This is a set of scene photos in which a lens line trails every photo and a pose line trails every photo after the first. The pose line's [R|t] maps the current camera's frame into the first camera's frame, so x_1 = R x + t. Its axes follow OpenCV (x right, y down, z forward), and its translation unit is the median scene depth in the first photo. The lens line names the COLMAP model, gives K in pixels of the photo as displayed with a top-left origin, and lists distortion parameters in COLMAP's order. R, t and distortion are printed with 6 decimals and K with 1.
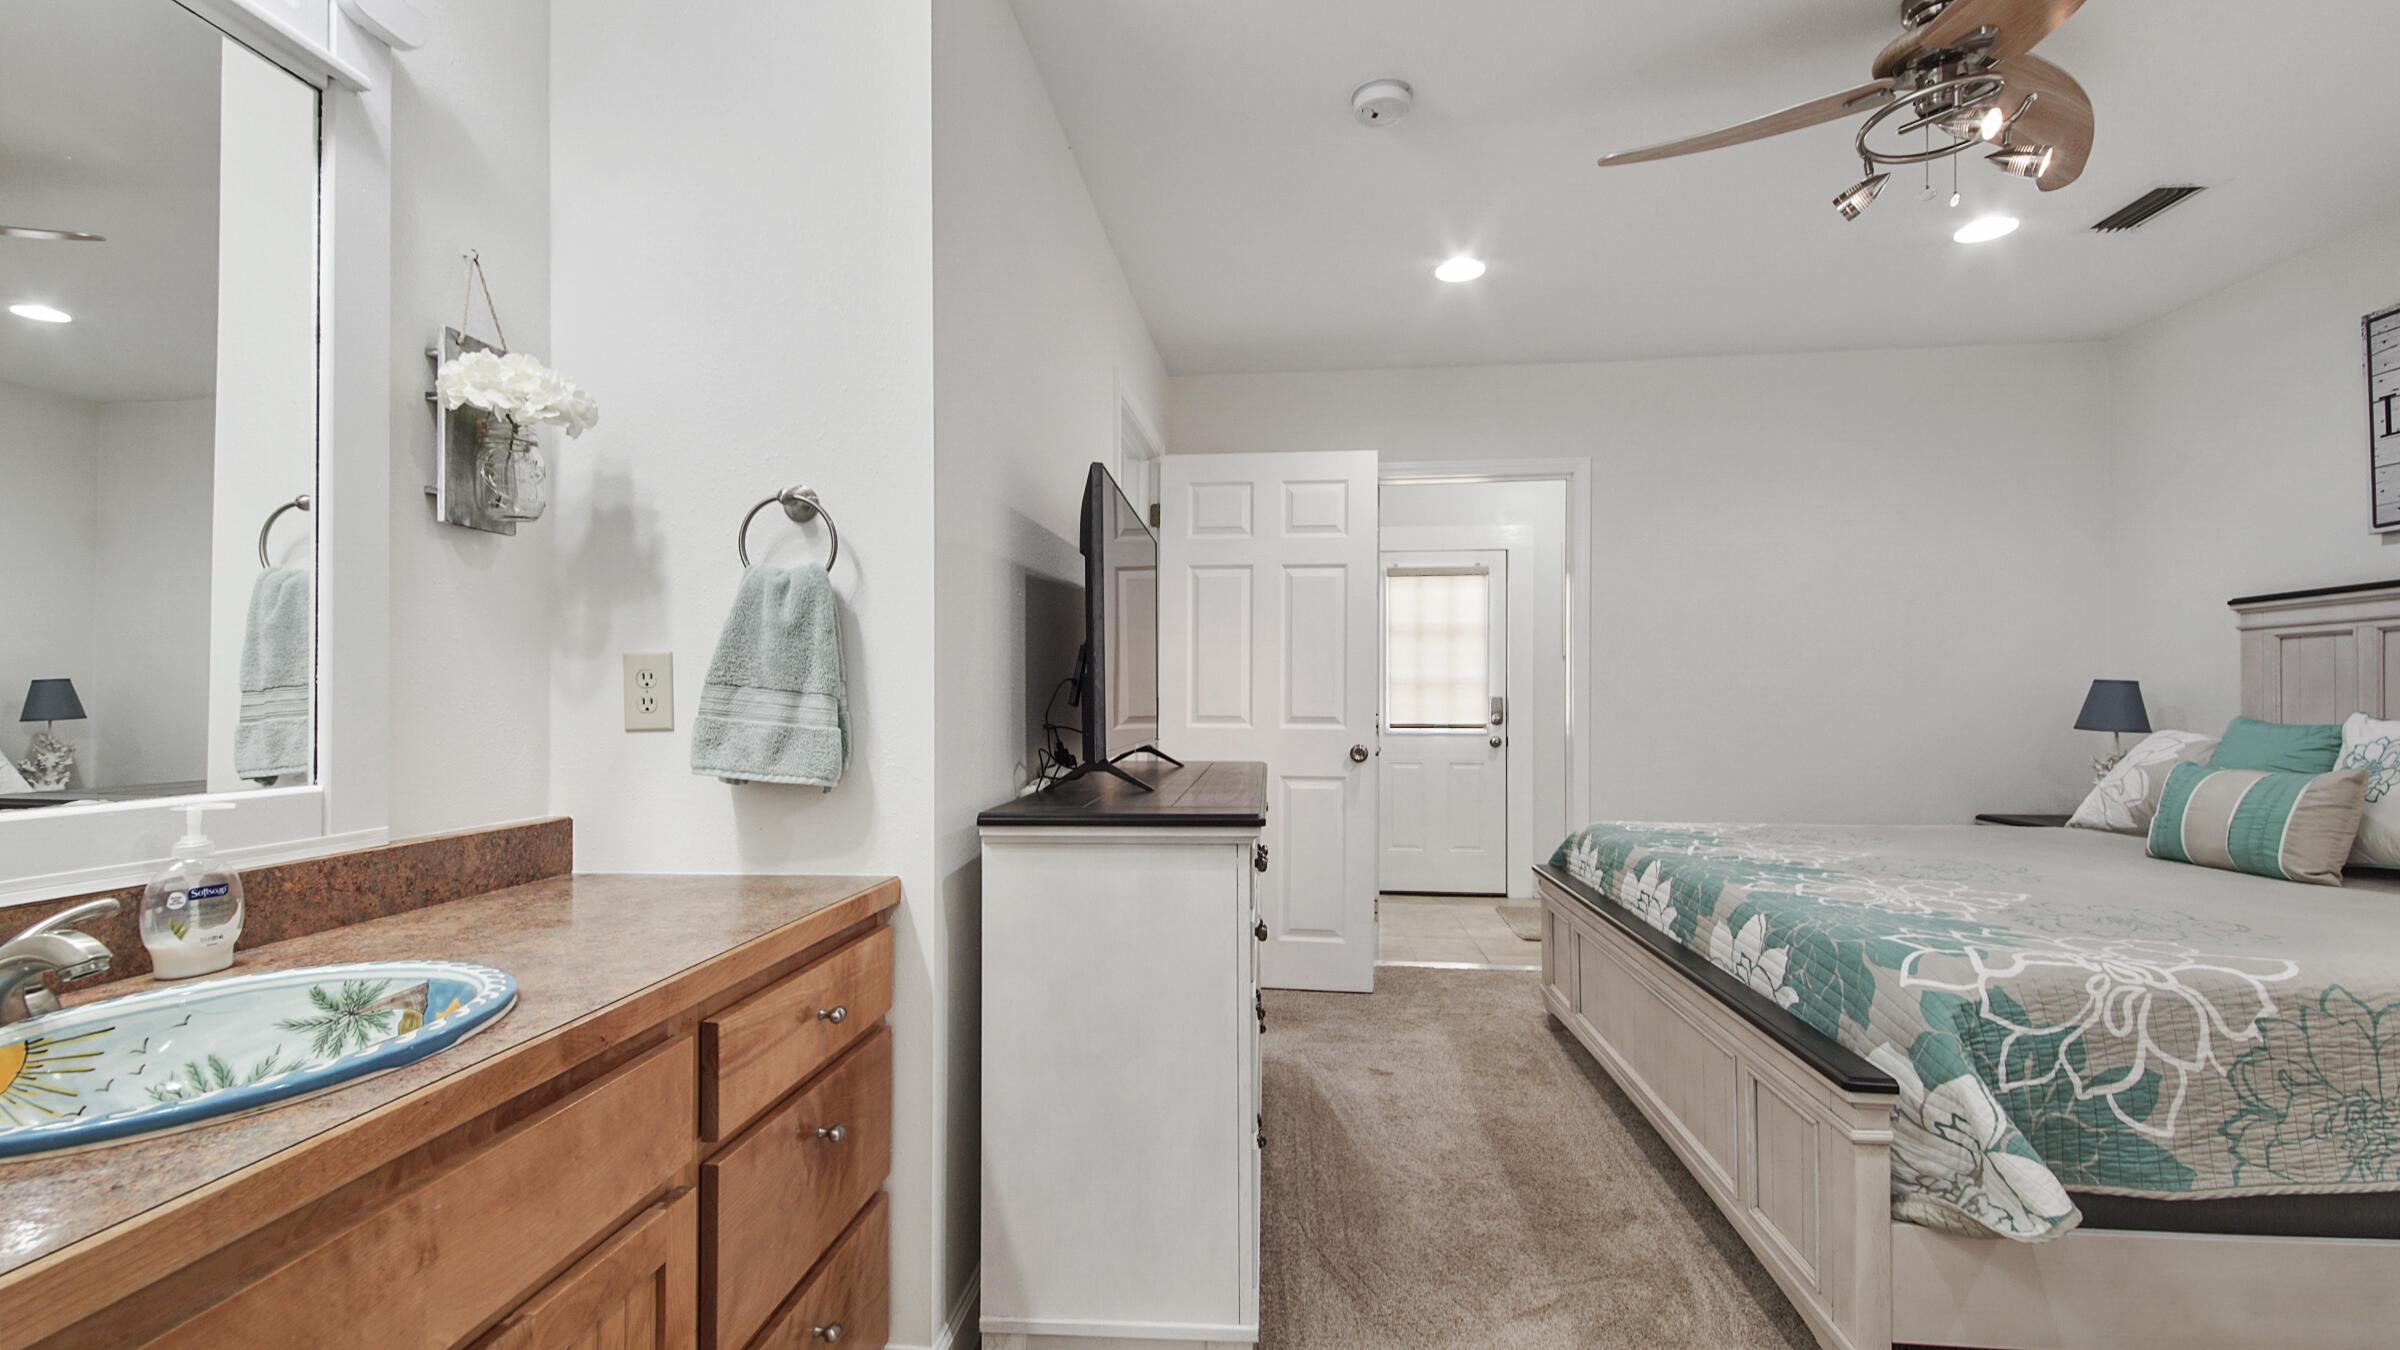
lens RADIAL K [[1093.0, 0, 1187.6], [0, 1093.0, 665.6], [0, 0, 1]] dist [0.000414, -0.000392]
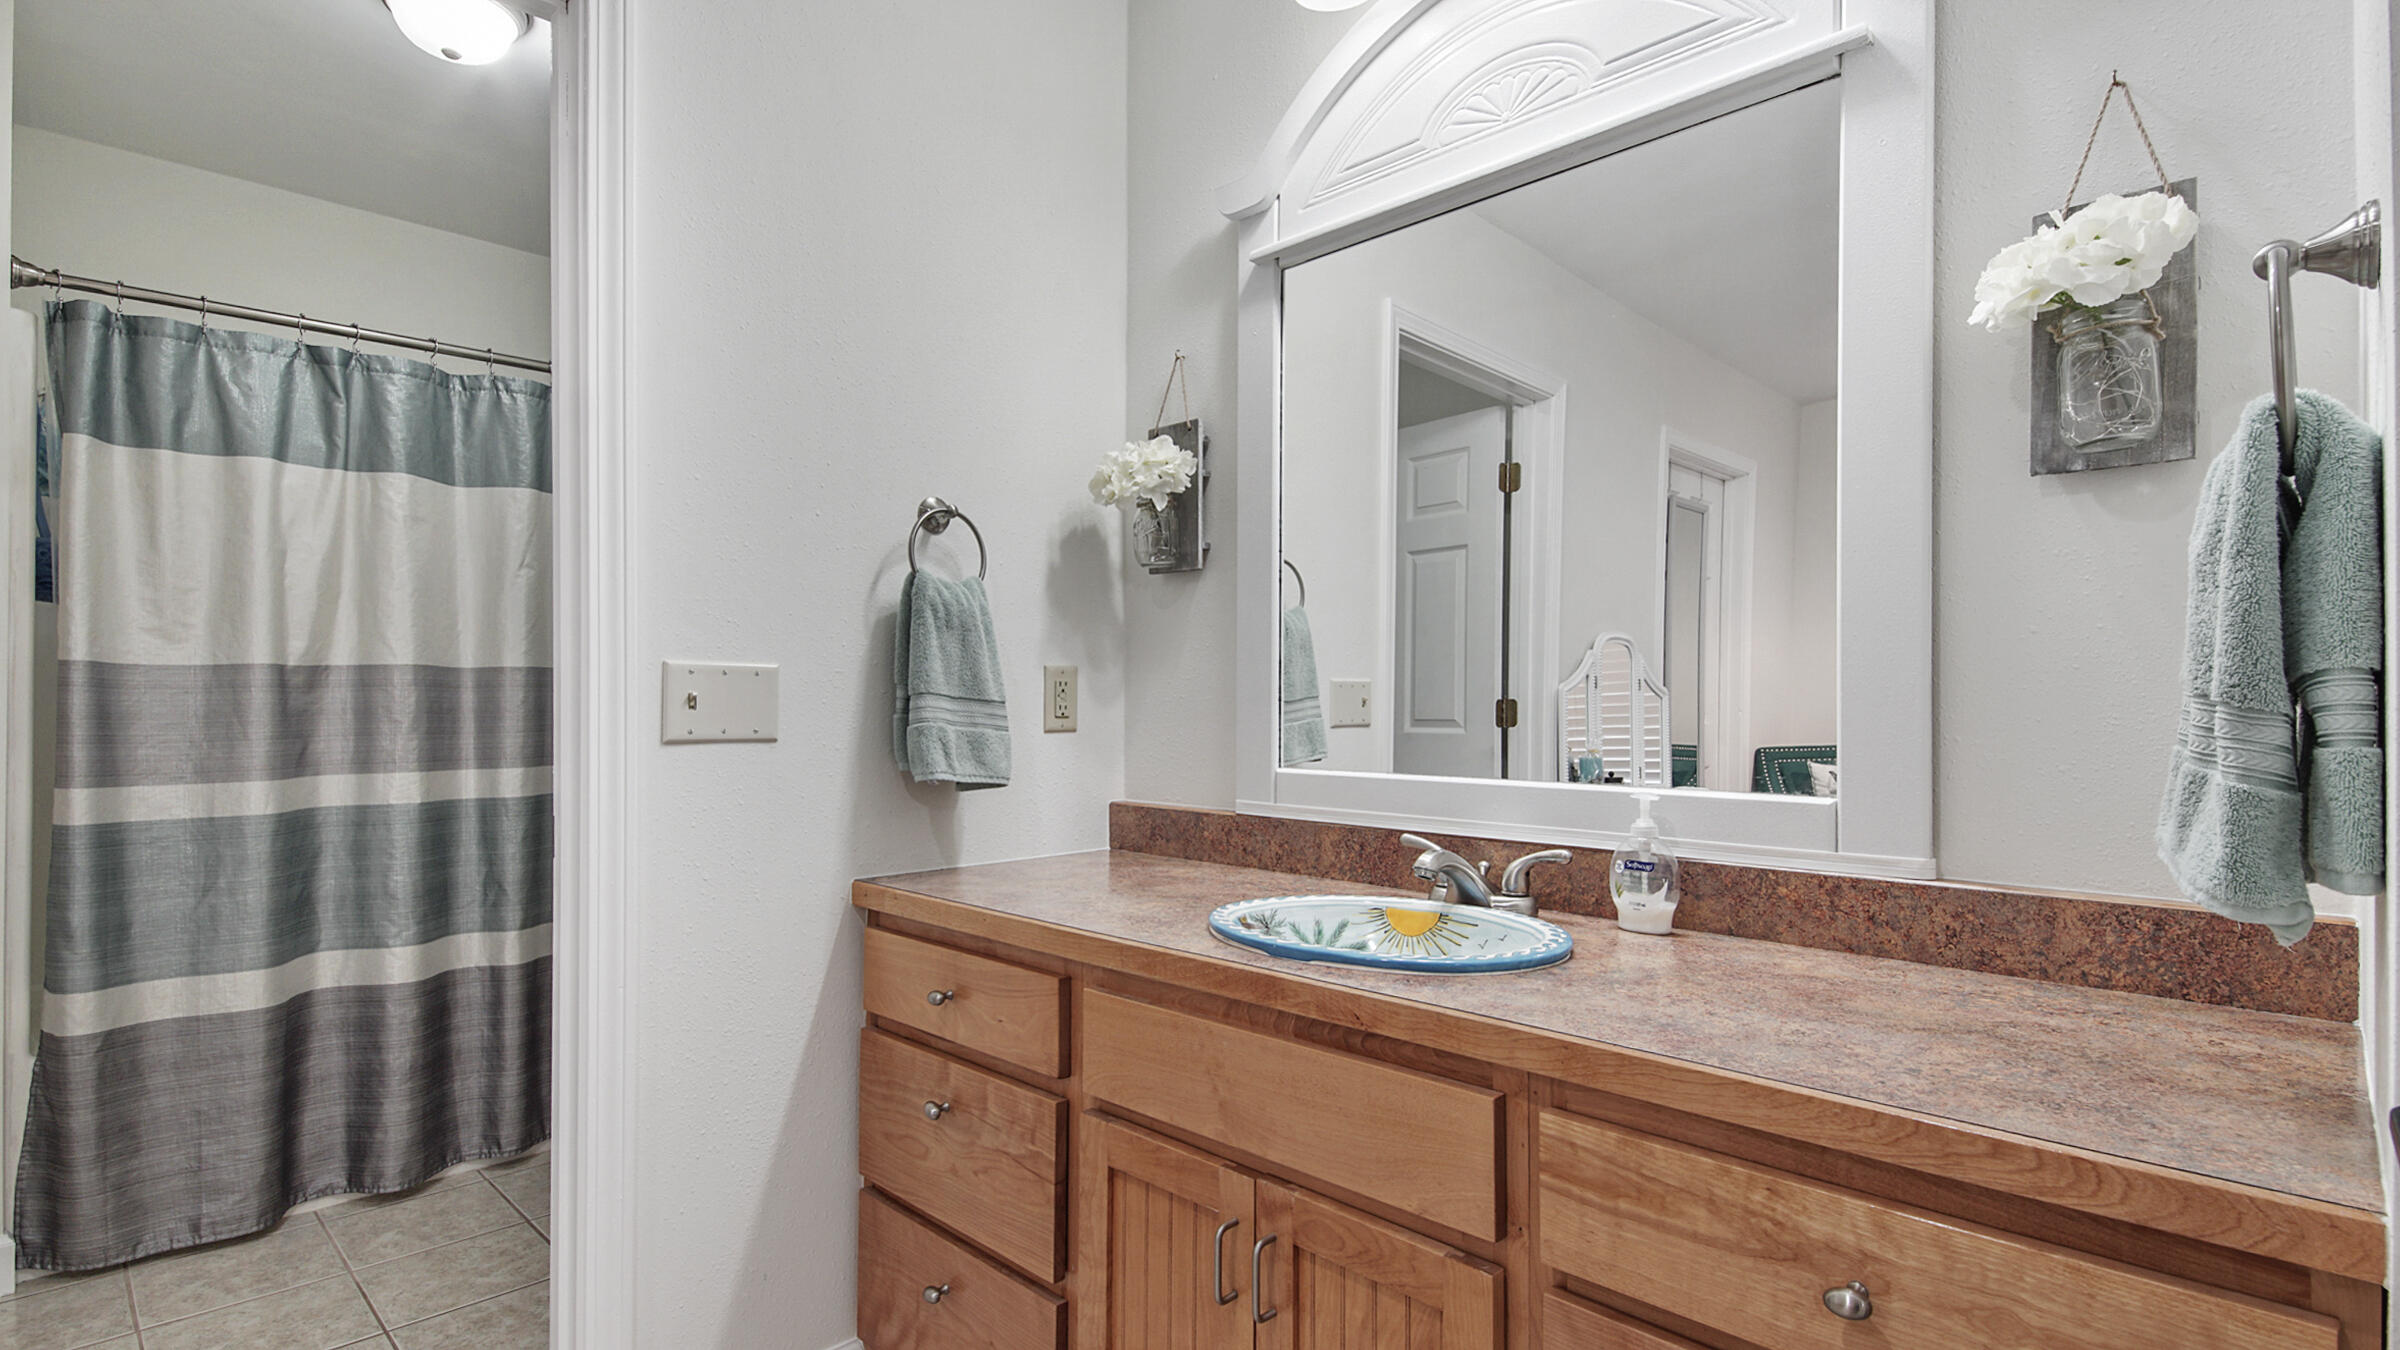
lens RADIAL K [[1093.0, 0, 1187.6], [0, 1093.0, 665.6], [0, 0, 1]] dist [0.000414, -0.000392]
pose [[-0.617621, -0.027822, -0.785983, 0.333739], [0.019690, 0.998514, -0.050818, 0.027855], [0.786229, -0.046862, -0.616156, 1.151171]]
